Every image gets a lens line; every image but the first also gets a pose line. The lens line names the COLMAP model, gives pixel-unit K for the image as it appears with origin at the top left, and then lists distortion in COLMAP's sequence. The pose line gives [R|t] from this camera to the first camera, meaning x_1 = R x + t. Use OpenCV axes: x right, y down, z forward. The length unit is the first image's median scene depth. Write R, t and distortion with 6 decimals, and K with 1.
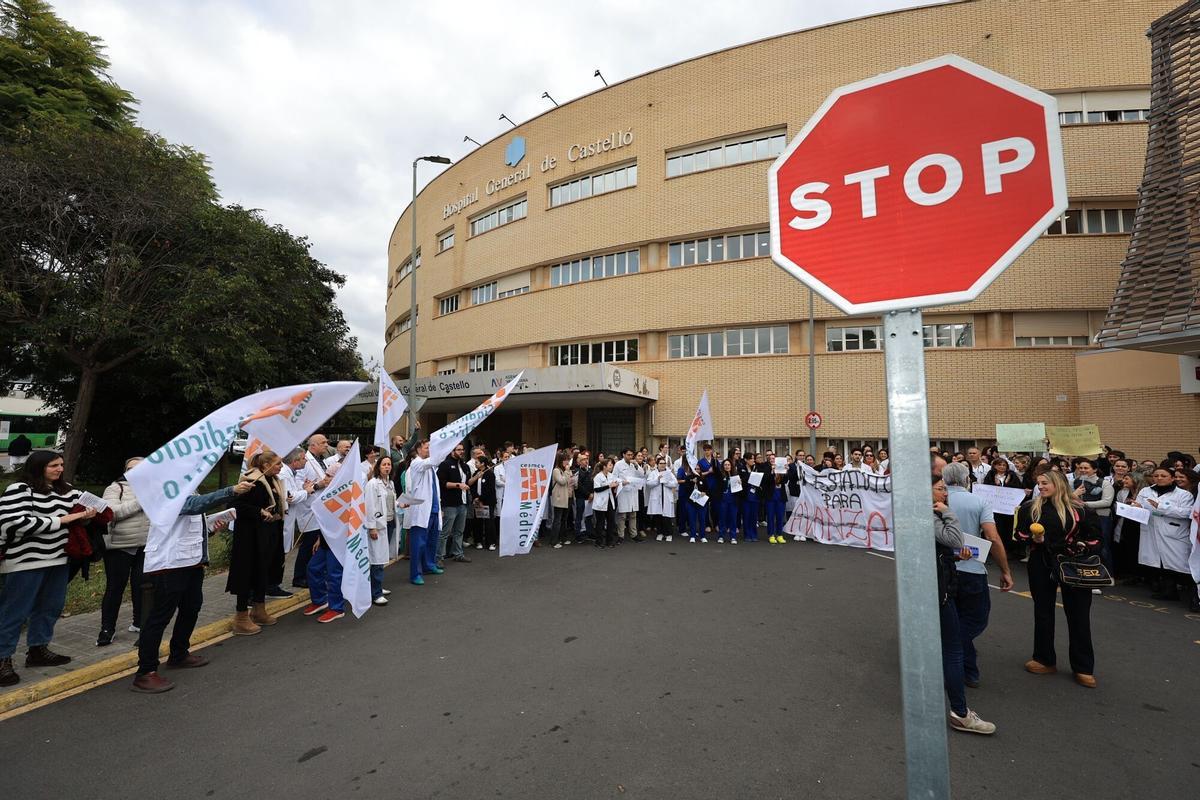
lens RADIAL K [[477.9, 0, 600.0], [0, 477.9, 401.3], [0, 0, 1]] dist [-0.008119, 0.000859]
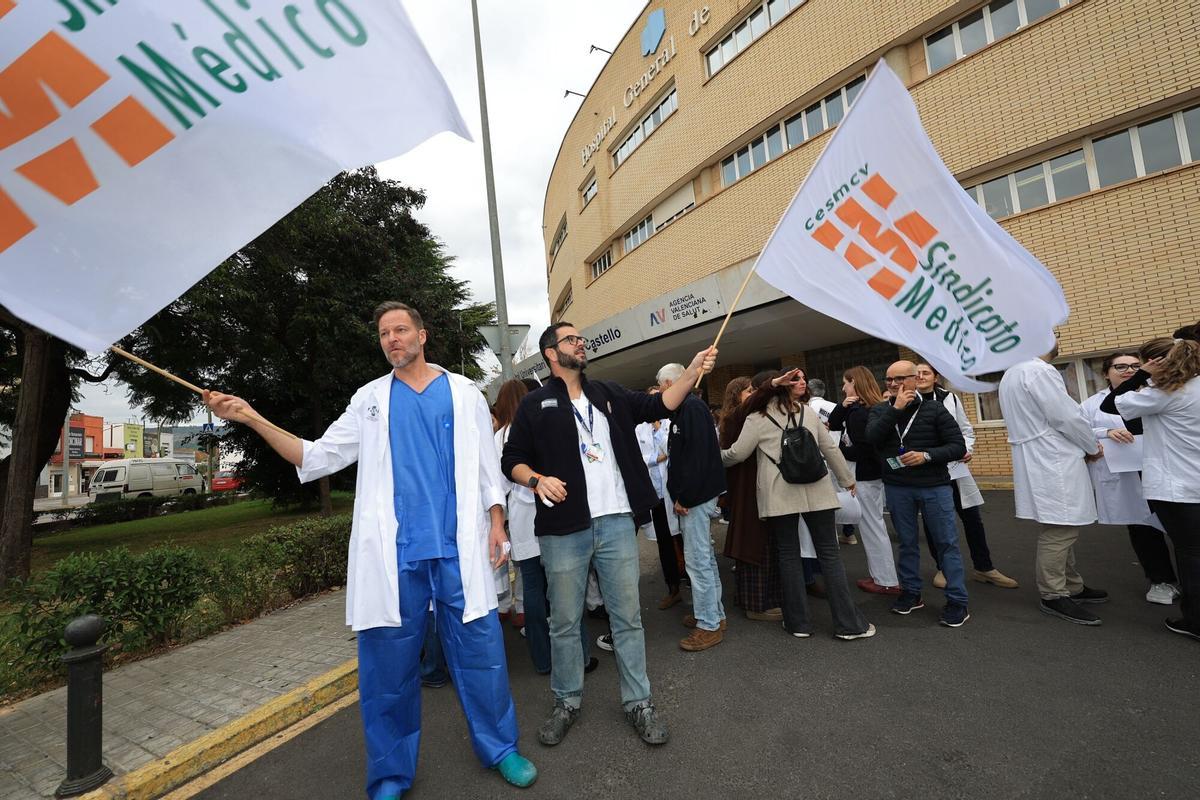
lens RADIAL K [[477.9, 0, 602.0], [0, 477.9, 401.9], [0, 0, 1]] dist [-0.008119, 0.000859]
pose [[0.920412, -0.118325, -0.372615, -0.046293], [0.120732, 0.992540, -0.016960, 0.058081], [0.371842, -0.029377, 0.927831, 0.291800]]
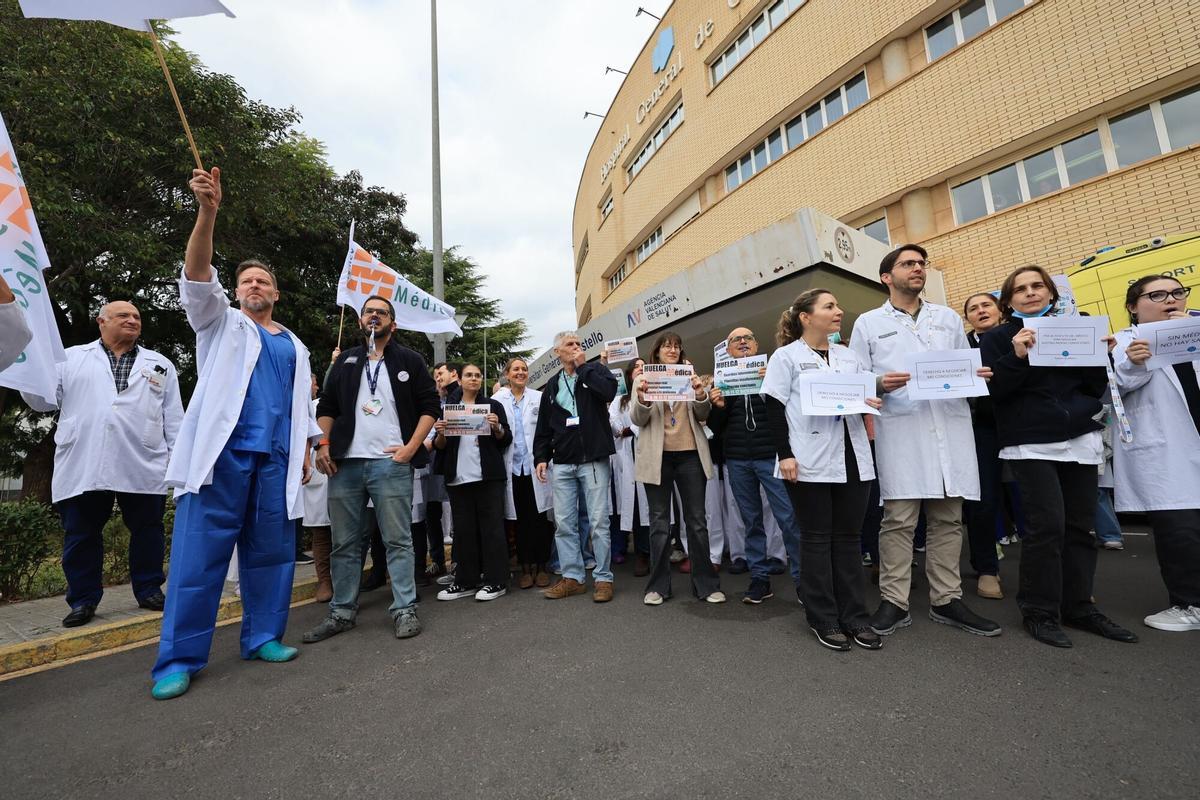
lens RADIAL K [[477.9, 0, 602.5], [0, 477.9, 398.5], [0, 0, 1]] dist [-0.008119, 0.000859]
pose [[0.881792, -0.124147, -0.455006, 0.014332], [0.095756, 0.991767, -0.085029, 0.088123], [0.461816, 0.031408, 0.886419, 0.336654]]
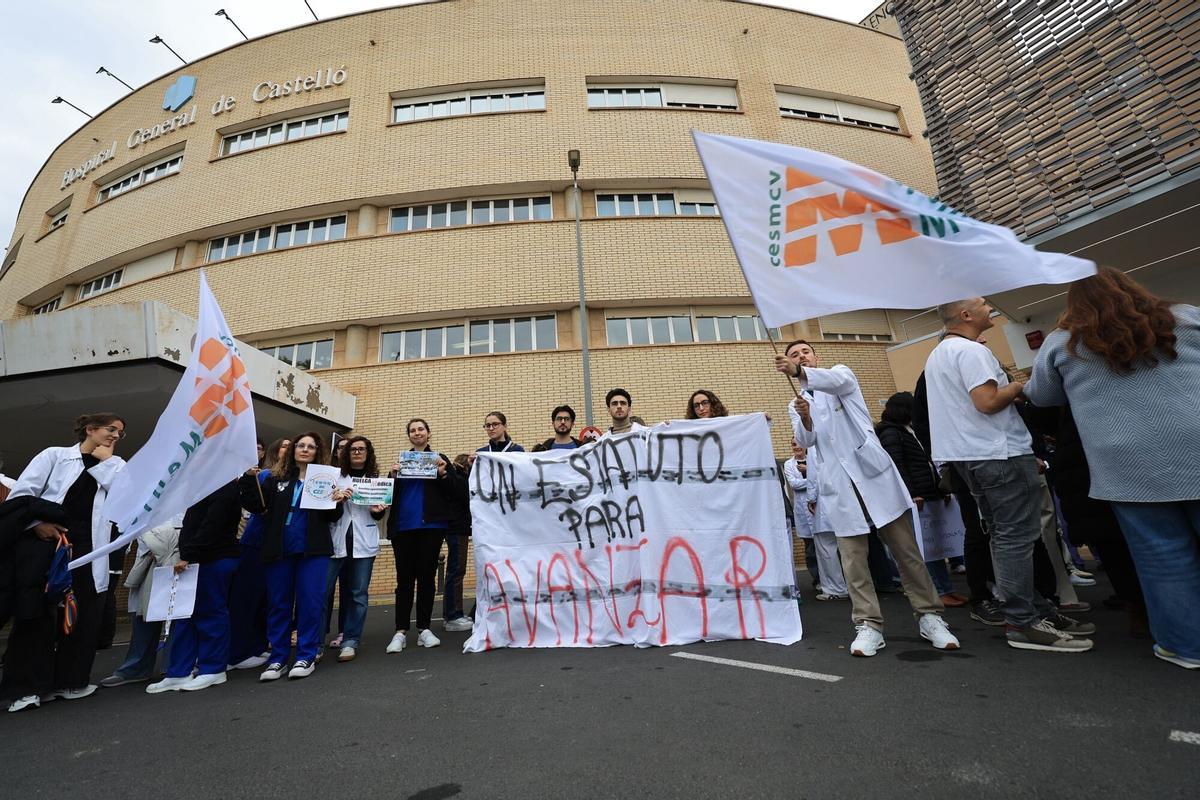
lens RADIAL K [[477.9, 0, 594.6], [0, 477.9, 400.9], [0, 0, 1]] dist [-0.008119, 0.000859]
pose [[0.940610, 0.023596, 0.338669, 0.179406], [0.054527, 0.974130, -0.219313, 0.096381], [-0.335083, 0.224754, 0.914989, 0.308417]]
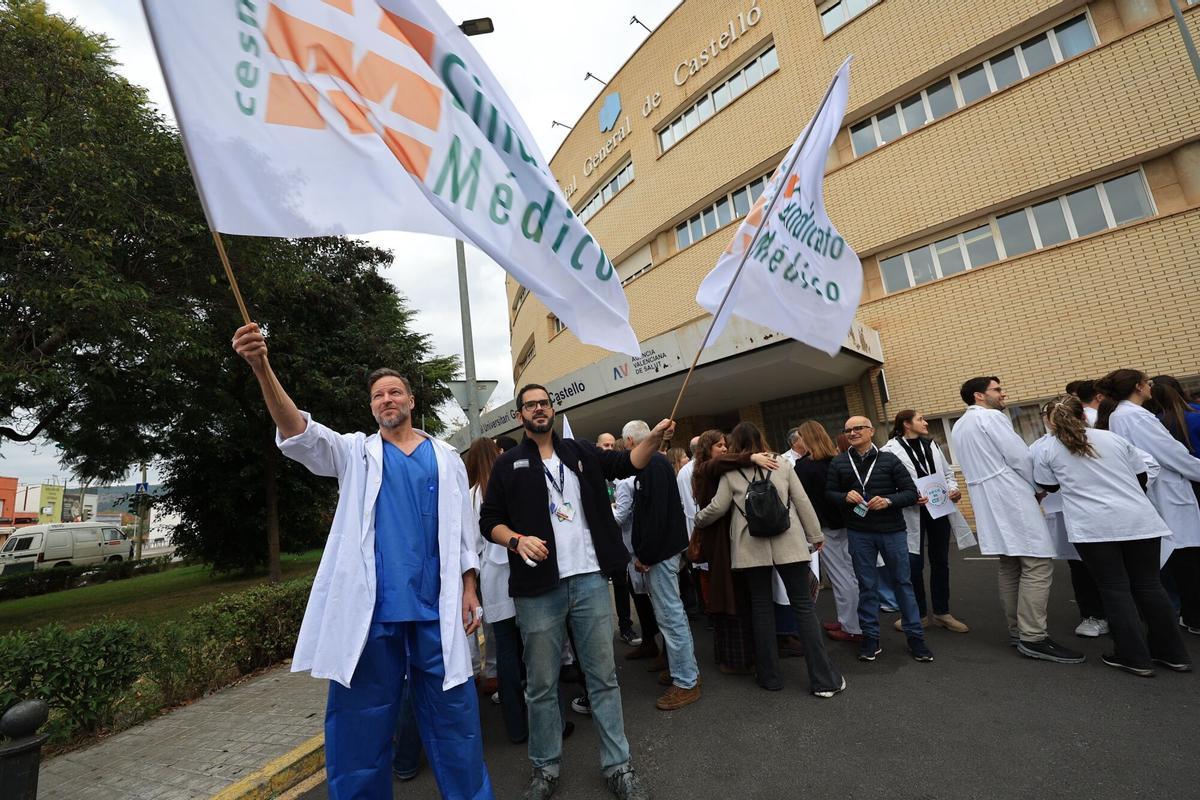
lens RADIAL K [[477.9, 0, 598.2], [0, 477.9, 399.0], [0, 0, 1]] dist [-0.008119, 0.000859]
pose [[0.942934, -0.165798, -0.288767, -0.046892], [0.136988, 0.983589, -0.117419, 0.055542], [0.303496, 0.071160, 0.950172, 0.283513]]
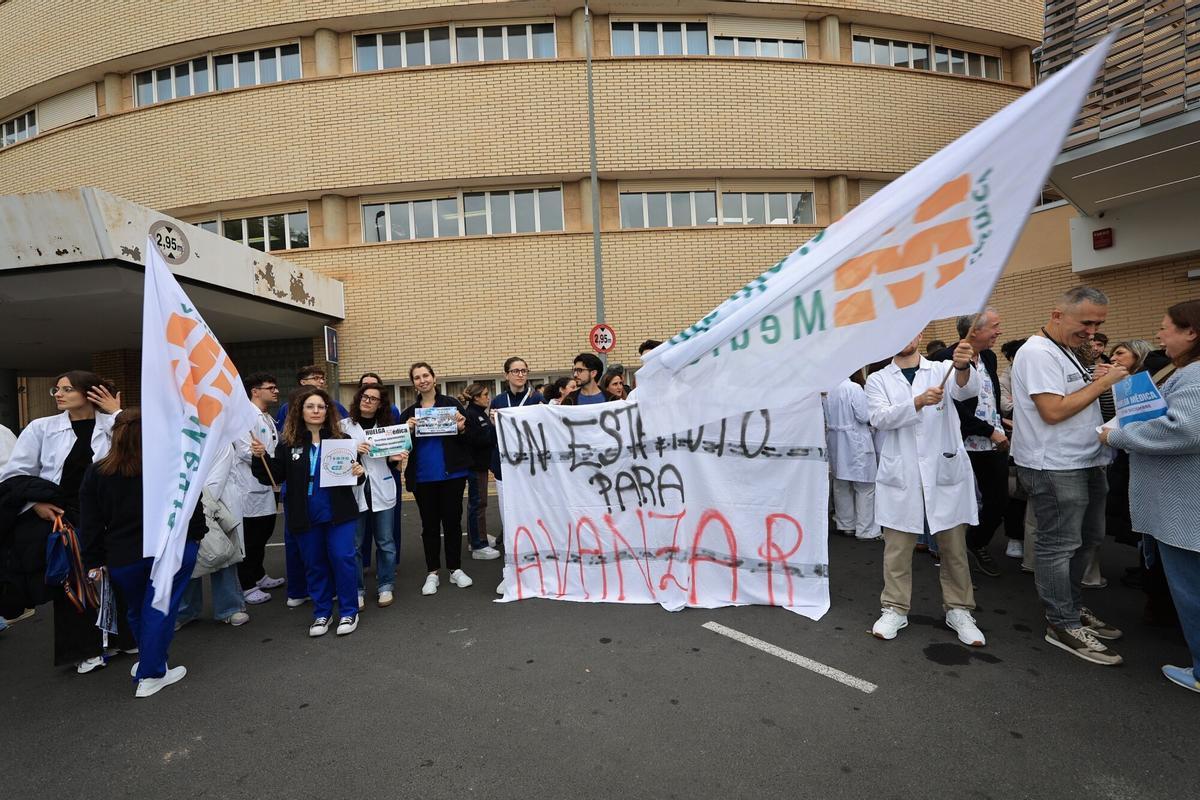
lens RADIAL K [[493.3, 0, 597.6], [0, 493.3, 406.3], [0, 0, 1]] dist [-0.008435, 0.001750]
pose [[0.936289, -0.063895, 0.345369, 0.170585], [0.039370, 0.996209, 0.077572, 0.056908], [-0.349017, -0.059032, 0.935255, 0.319627]]
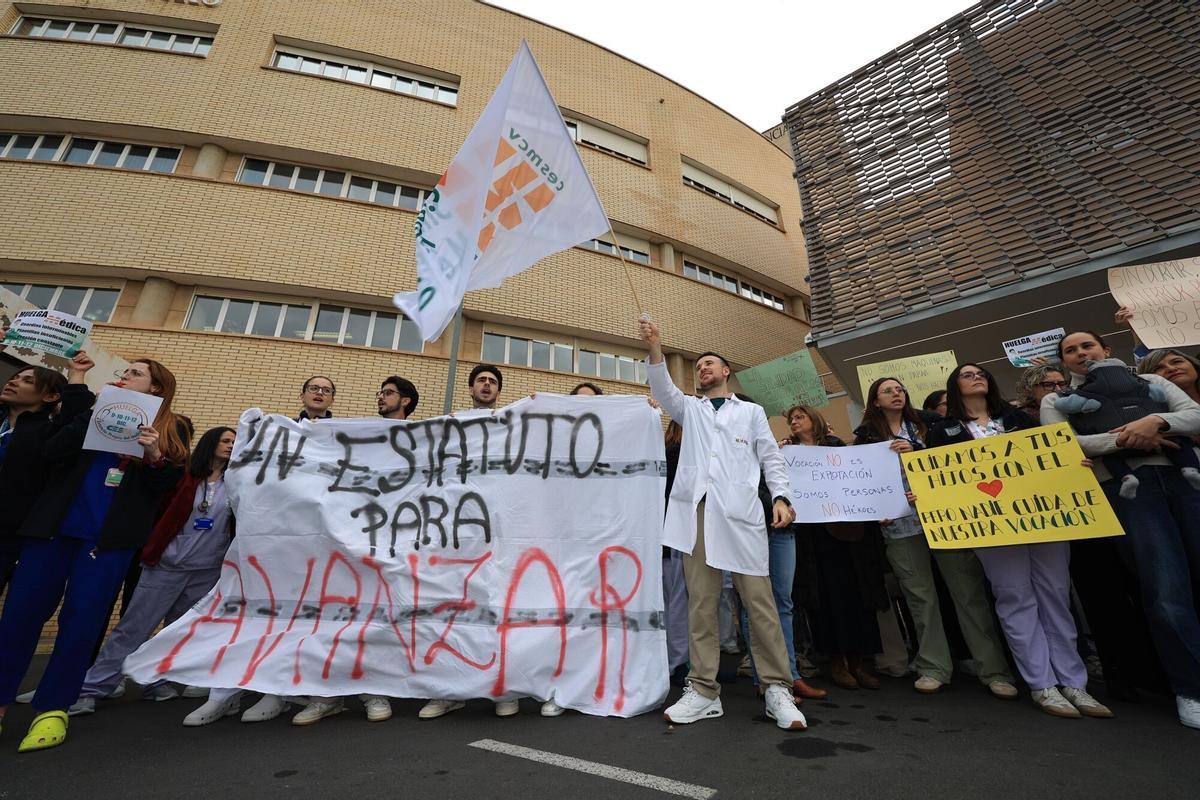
lens RADIAL K [[477.9, 0, 594.2], [0, 477.9, 405.1], [0, 0, 1]] dist [-0.008119, 0.000859]
pose [[0.805463, 0.197408, 0.558802, 0.204557], [-0.018077, 0.950638, -0.309775, 0.109986], [-0.592371, 0.239410, 0.769272, 0.353381]]
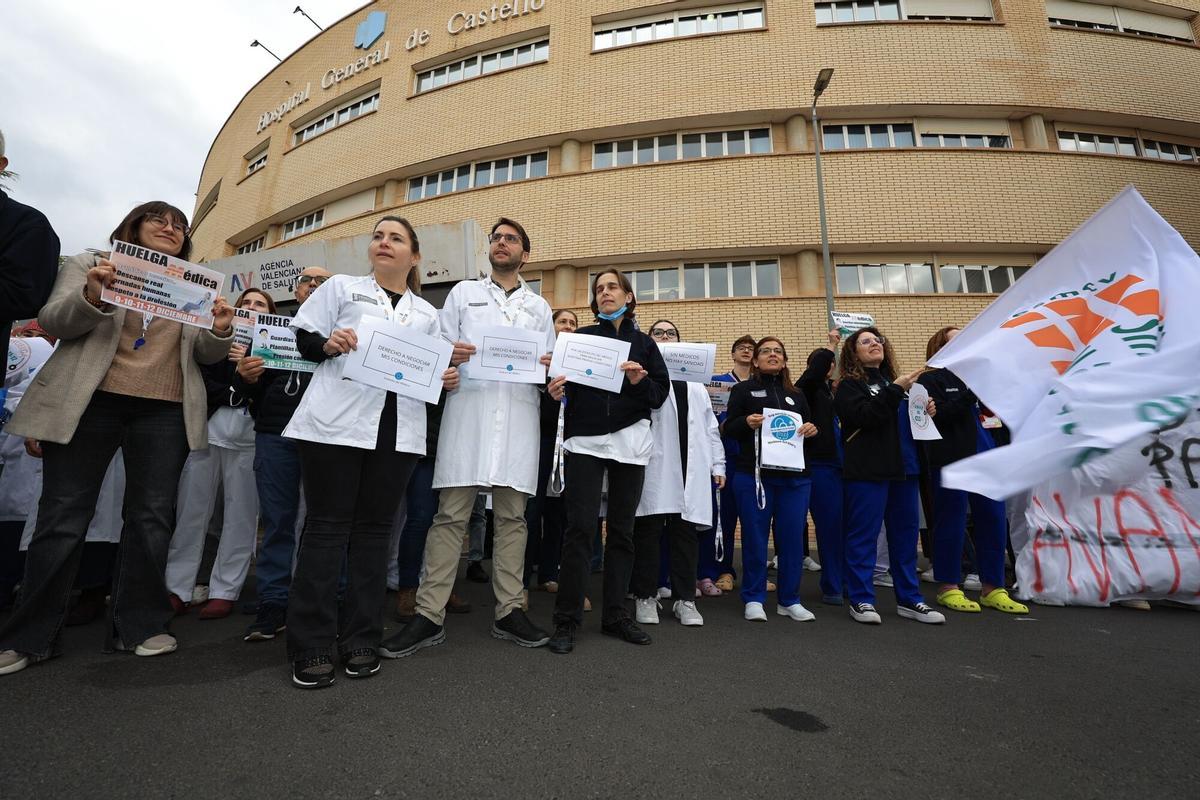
lens RADIAL K [[477.9, 0, 602.8], [0, 477.9, 406.0], [0, 0, 1]] dist [-0.008119, 0.000859]
pose [[0.974820, 0.051641, 0.216933, 0.030205], [-0.021687, 0.990159, -0.138254, 0.107708], [-0.221938, 0.130068, 0.966347, 0.375126]]
